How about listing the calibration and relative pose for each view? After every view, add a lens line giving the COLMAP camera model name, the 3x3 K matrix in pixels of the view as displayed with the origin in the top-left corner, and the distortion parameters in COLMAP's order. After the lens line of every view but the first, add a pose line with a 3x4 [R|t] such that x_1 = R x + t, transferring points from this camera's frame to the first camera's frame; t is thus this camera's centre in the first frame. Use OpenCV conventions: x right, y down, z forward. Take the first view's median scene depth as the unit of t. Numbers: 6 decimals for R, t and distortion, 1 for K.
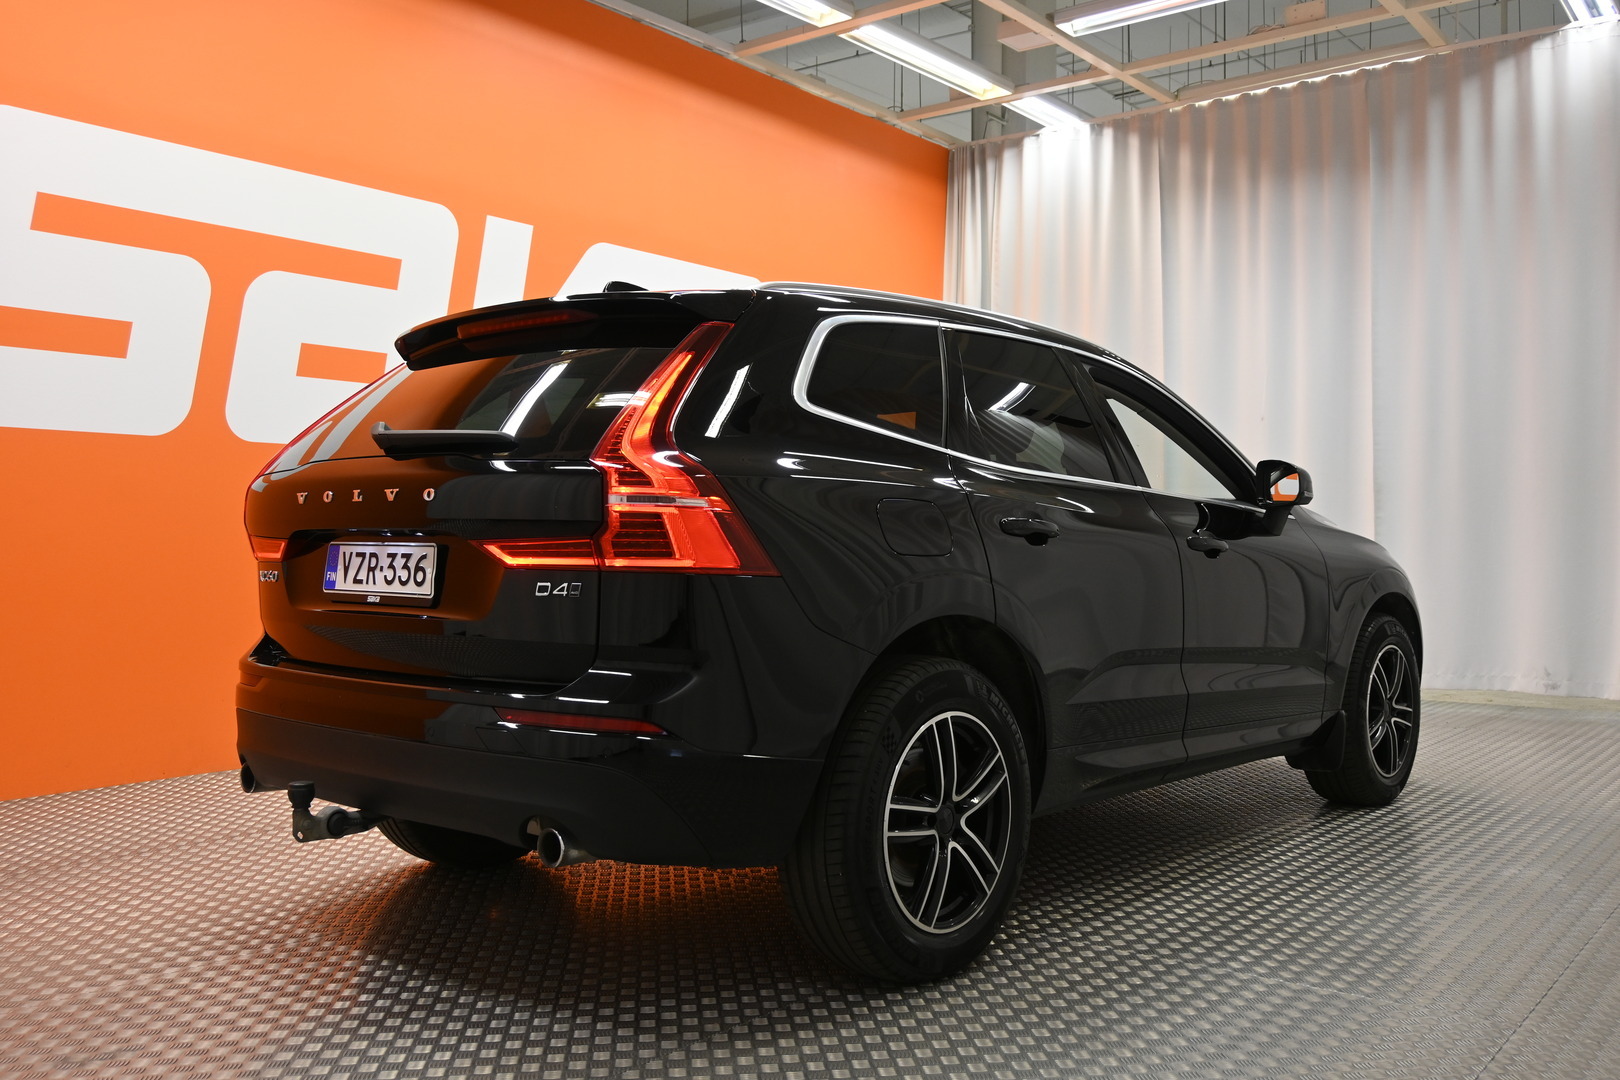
lens RADIAL K [[1417.0, 0, 810.0], [0, 1417.0, 540.0], [0, 0, 1]] dist [0.004052, 0.004242]
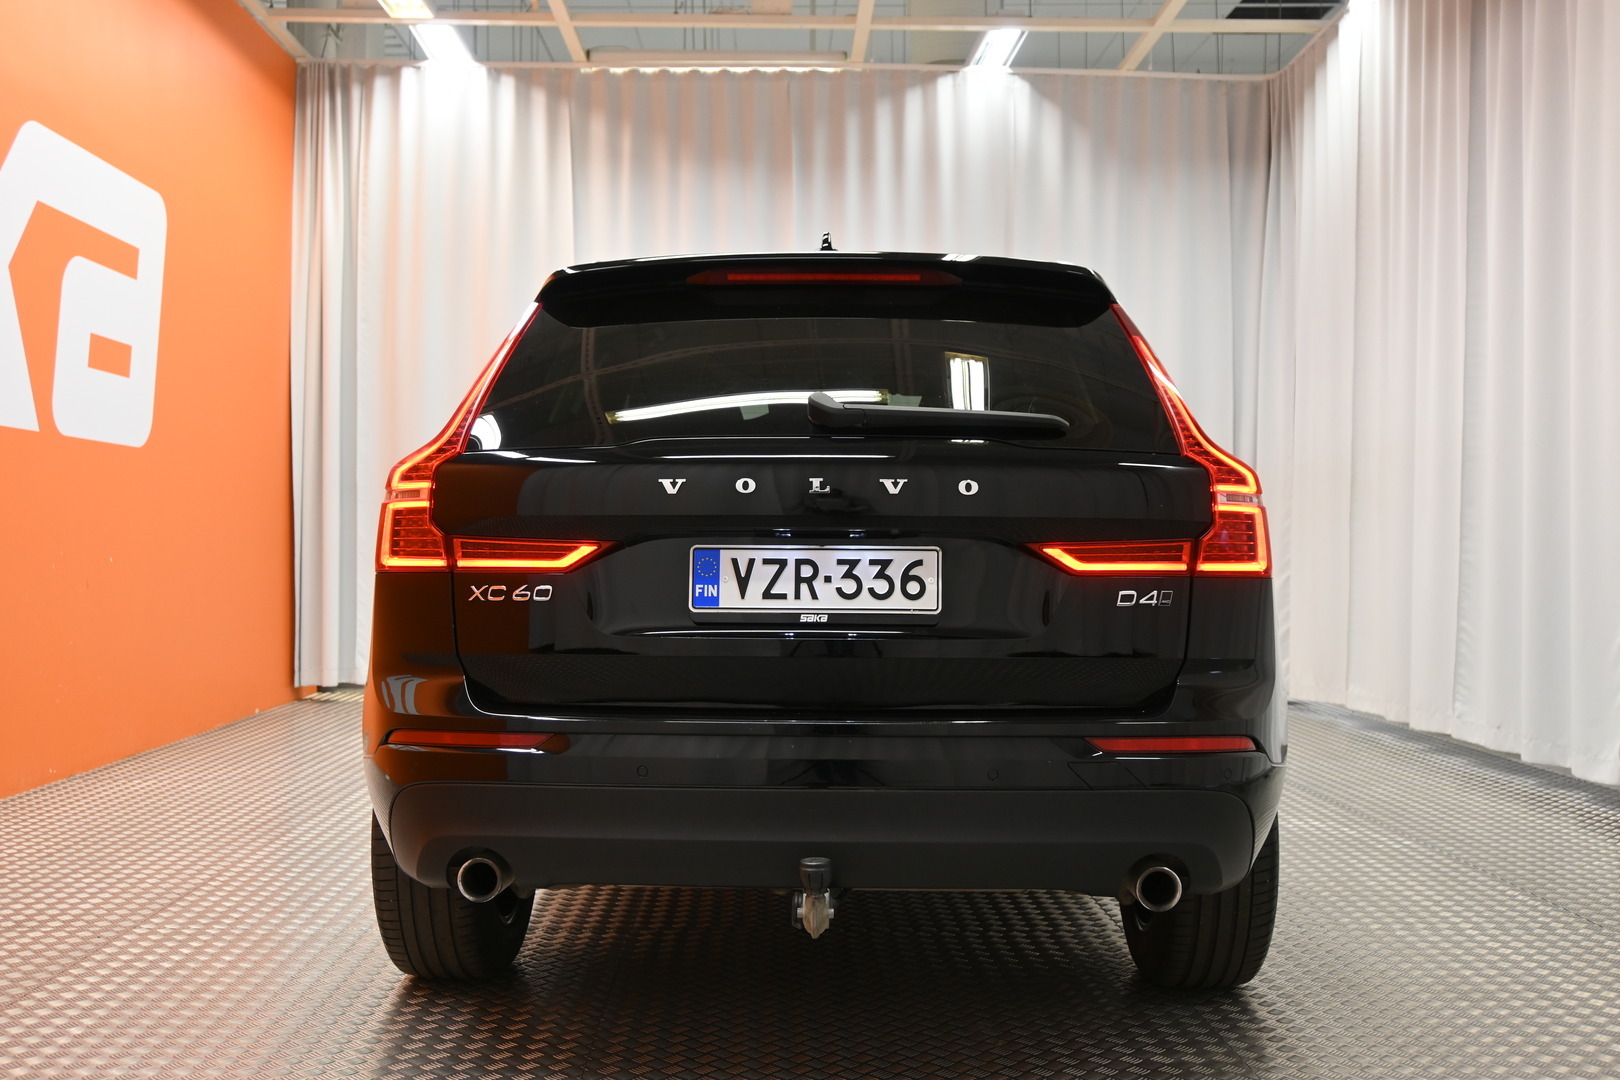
lens RADIAL K [[1606.1, 0, 810.0], [0, 1606.1, 540.0], [0, 0, 1]] dist [-0.002888, -0.008227]
pose [[0.772058, -0.000817, 0.635552, -0.879373], [0.000189, 0.999999, 0.001055, -0.002393], [-0.635552, -0.000695, 0.772058, 0.320450]]
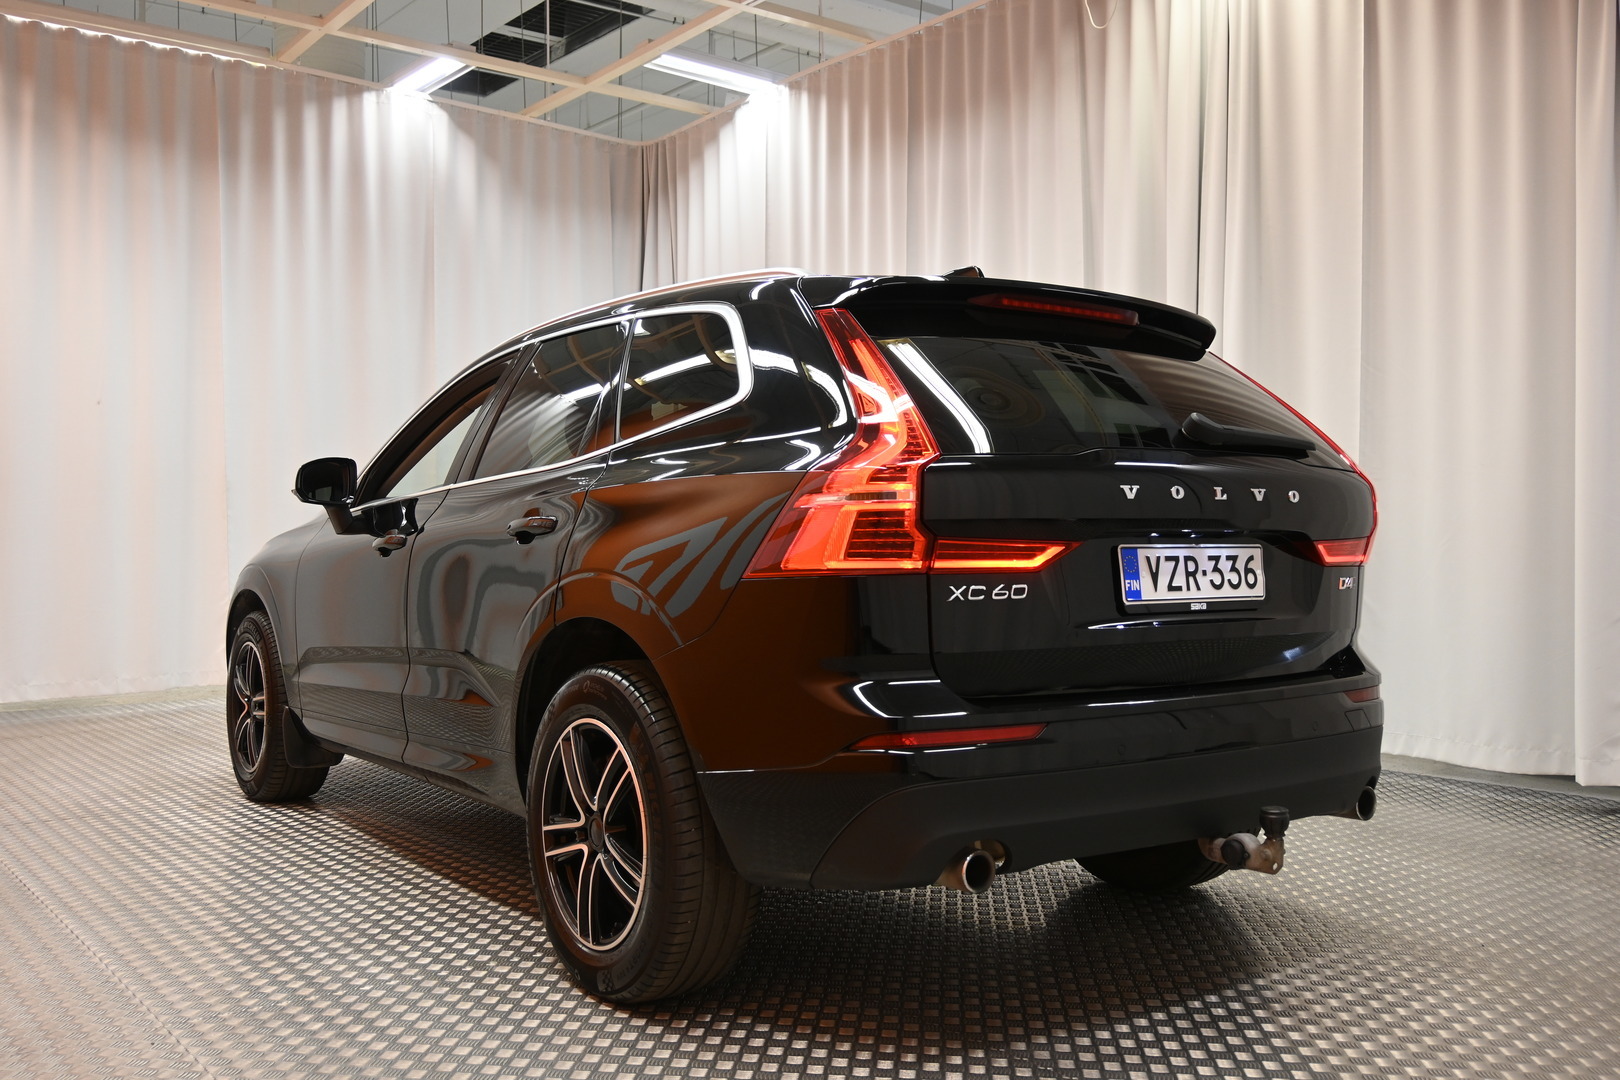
lens RADIAL K [[1417.0, 0, 810.0], [0, 1417.0, 540.0], [0, 0, 1]] dist [0.004052, 0.004242]
pose [[0.238134, -0.005054, 0.971219, -1.265493], [0.004383, 0.999982, 0.004129, -0.006083], [-0.971222, 0.003273, 0.238152, 1.034007]]
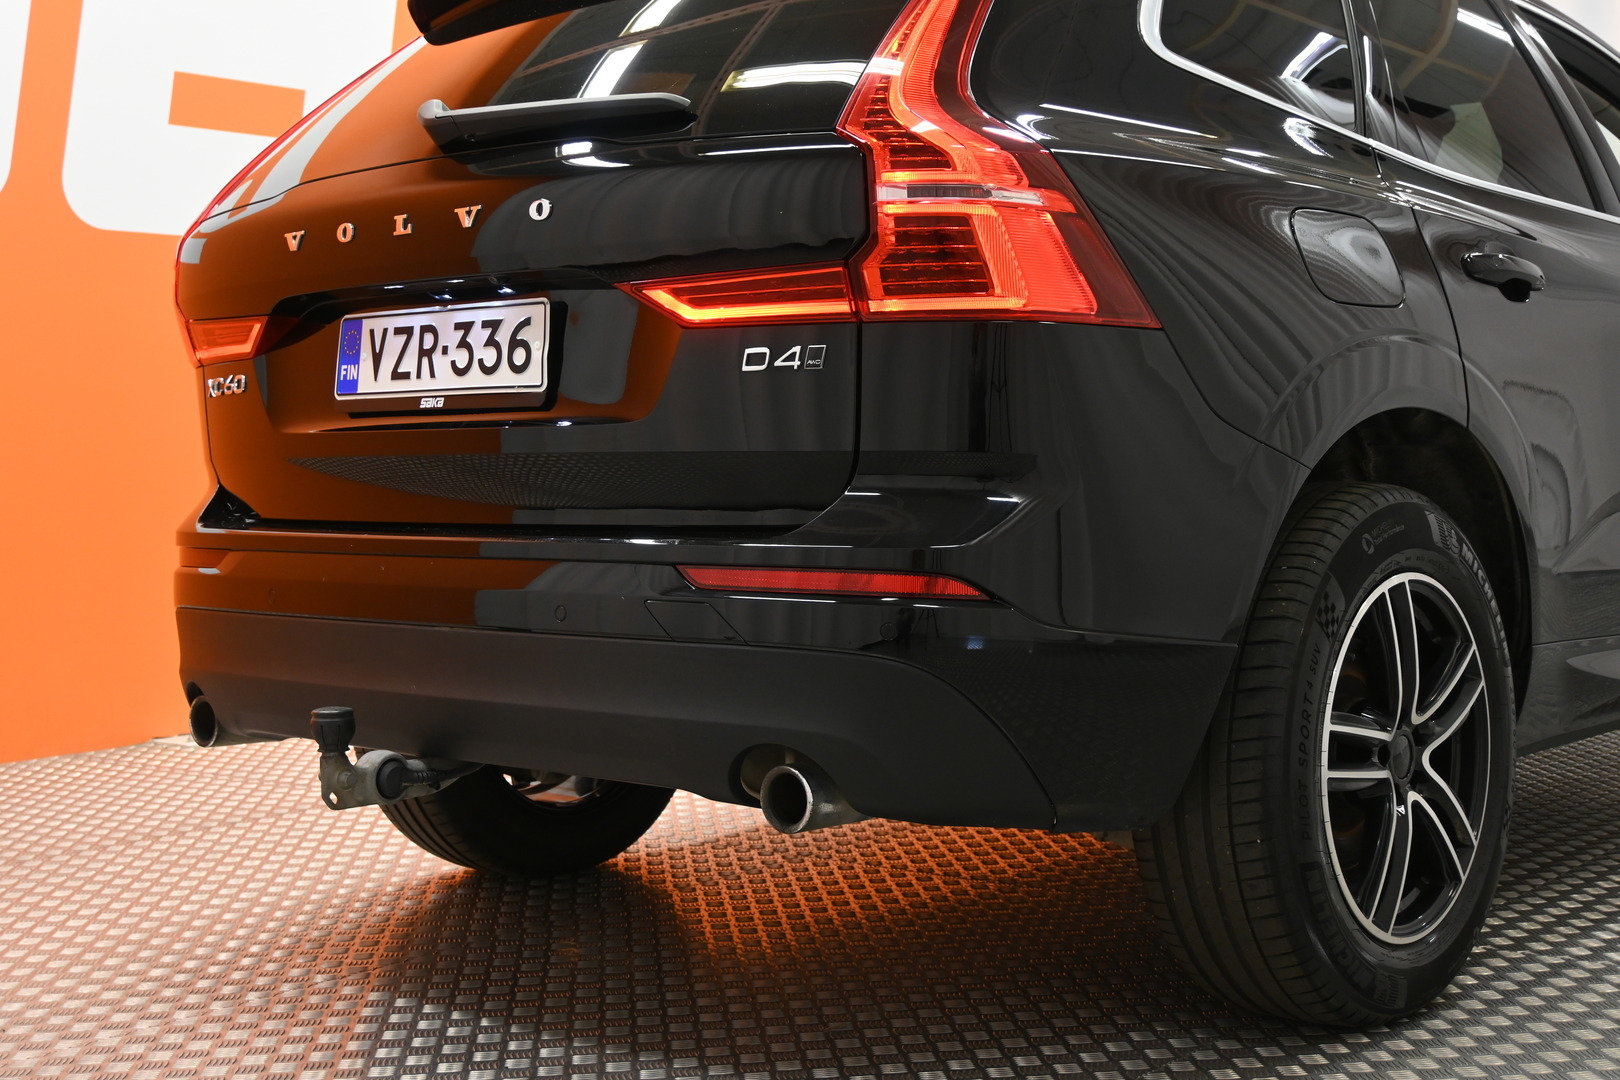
lens RADIAL K [[2115.3, 0, 810.0], [0, 2115.3, 540.0], [0, 0, 1]] dist [0.024908, -0.004748]
pose [[0.999613, -0.023864, -0.014314, -0.140334], [0.024494, 0.998660, 0.045578, 0.062954], [0.013208, -0.045911, 0.998858, 0.119153]]
